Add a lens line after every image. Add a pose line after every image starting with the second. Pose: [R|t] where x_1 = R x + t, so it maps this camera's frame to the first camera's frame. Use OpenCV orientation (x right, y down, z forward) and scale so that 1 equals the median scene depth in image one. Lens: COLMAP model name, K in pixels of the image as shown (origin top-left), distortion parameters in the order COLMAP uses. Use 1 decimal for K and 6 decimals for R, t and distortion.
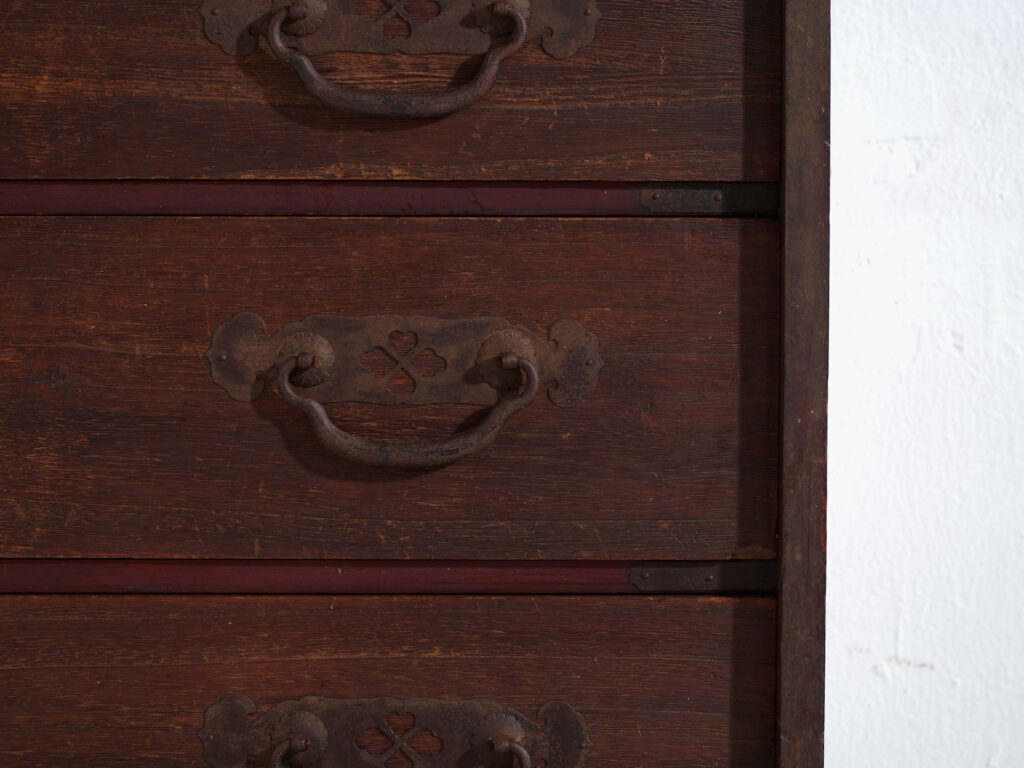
lens RADIAL K [[2701.1, 0, 512.0], [0, 2701.1, 384.0], [0, 0, 1]] dist [-0.055185, -0.119254]
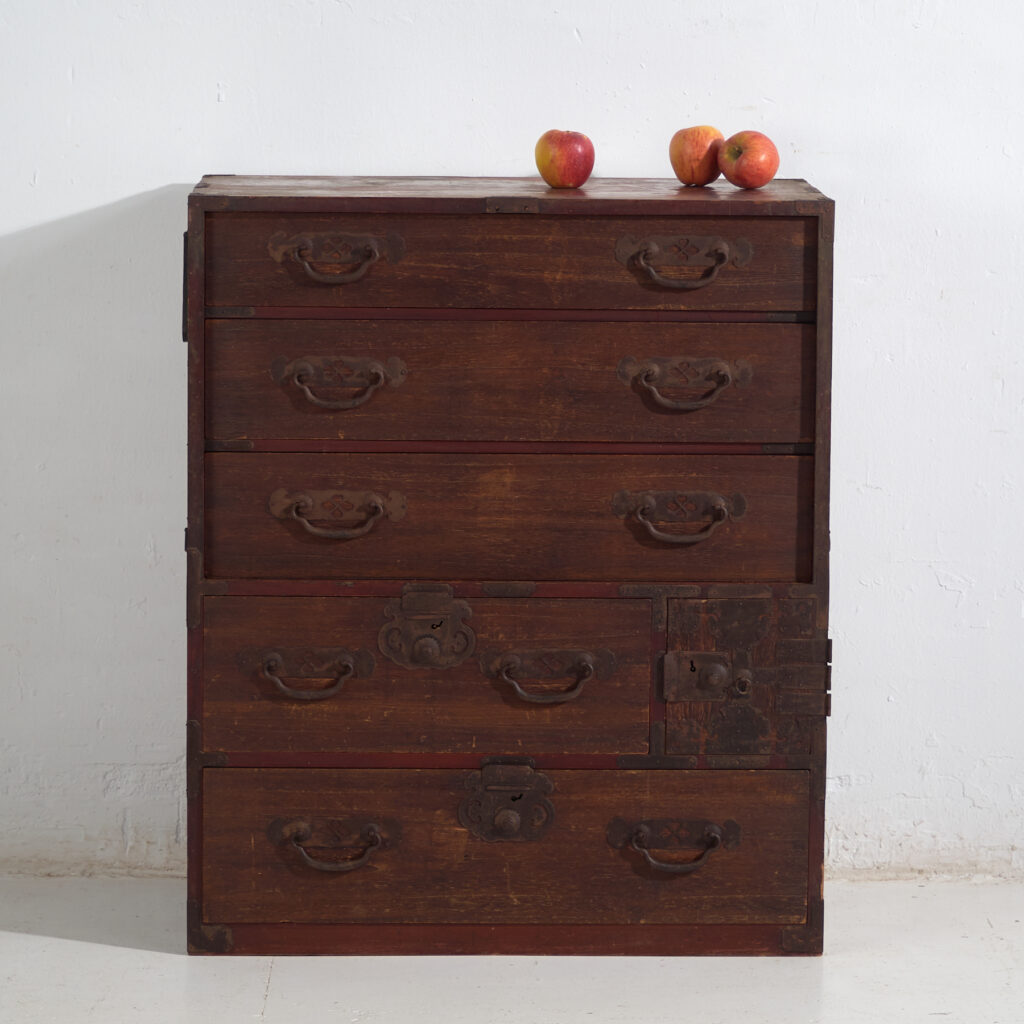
lens RADIAL K [[3872.5, 0, 584.1], [0, 3872.5, 510.5], [0, 0, 1]] dist [0.003823, -0.004508]
pose [[0.999879, 0.003363, 0.015184, -0.208378], [-0.004333, 0.997922, 0.064294, -0.126606], [-0.014936, -0.064352, 0.997815, -3.110790]]
